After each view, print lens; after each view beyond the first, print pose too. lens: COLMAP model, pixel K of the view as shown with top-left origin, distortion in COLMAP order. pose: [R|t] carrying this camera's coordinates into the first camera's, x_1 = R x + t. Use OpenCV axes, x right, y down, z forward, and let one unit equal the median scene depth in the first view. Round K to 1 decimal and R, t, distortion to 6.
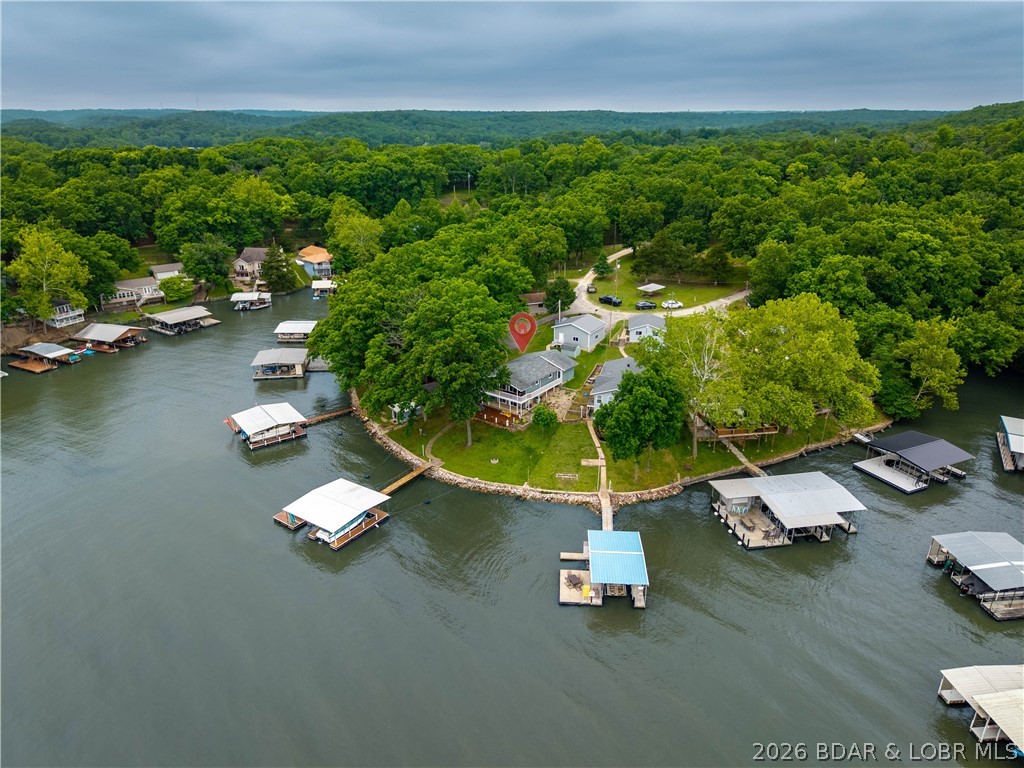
lens RADIAL K [[690.5, 0, 507.3], [0, 690.5, 386.0], [0, 0, 1]] dist [0.007027, -0.006375]
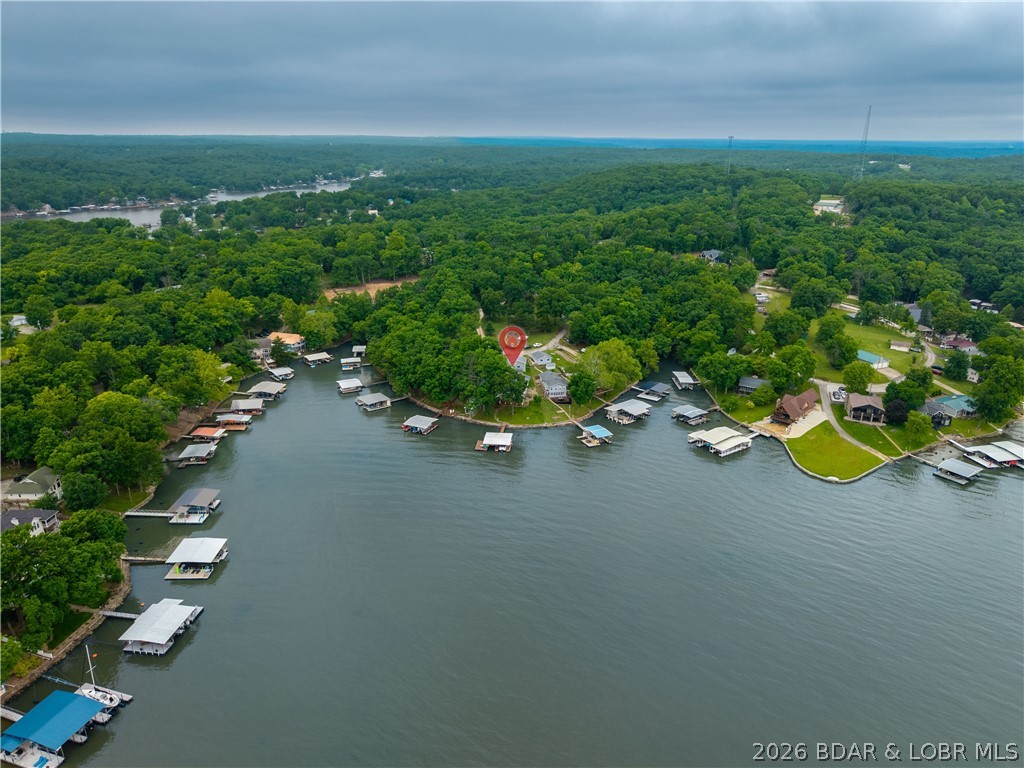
lens RADIAL K [[690.5, 0, 507.3], [0, 690.5, 386.0], [0, 0, 1]] dist [0.007027, -0.006375]
pose [[0.873022, -0.157529, 0.461537, -0.790104], [0.168584, 0.985532, 0.017490, -0.041630], [-0.457615, 0.062539, 0.886948, -0.786989]]
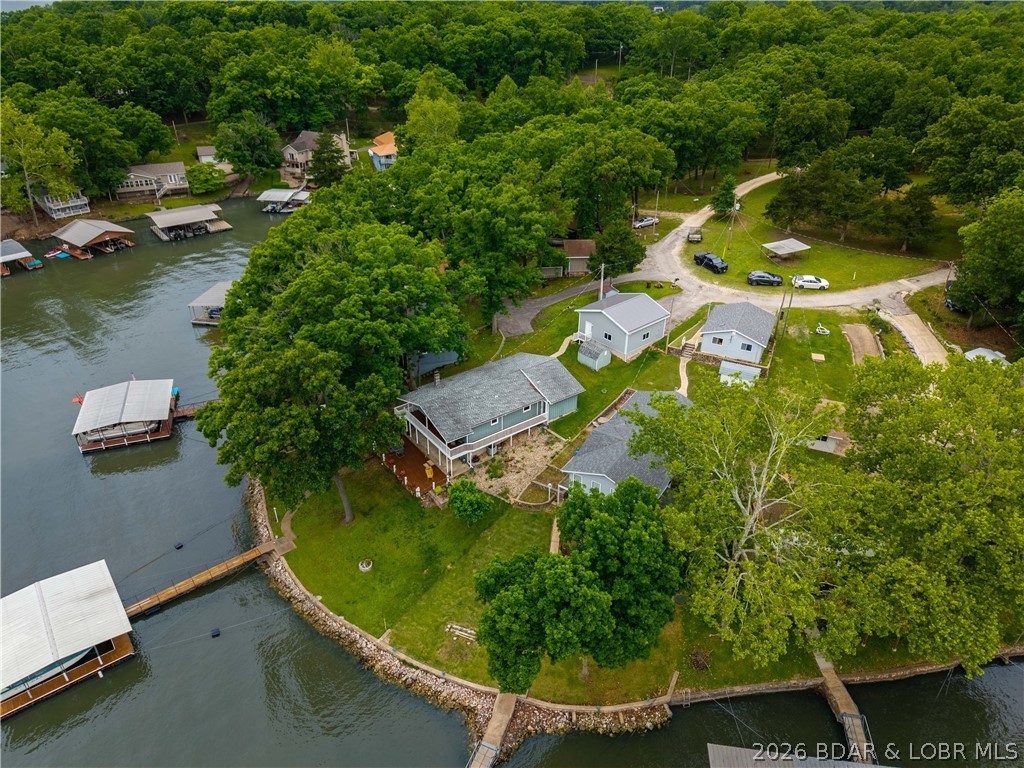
lens RADIAL K [[690.5, 0, 507.3], [0, 690.5, 386.0], [0, 0, 1]] dist [0.007027, -0.006375]
pose [[0.957187, 0.152678, -0.245933, 0.134218], [-0.110979, 0.978230, 0.175358, -0.096373], [0.267352, -0.140557, 0.953293, 0.308198]]
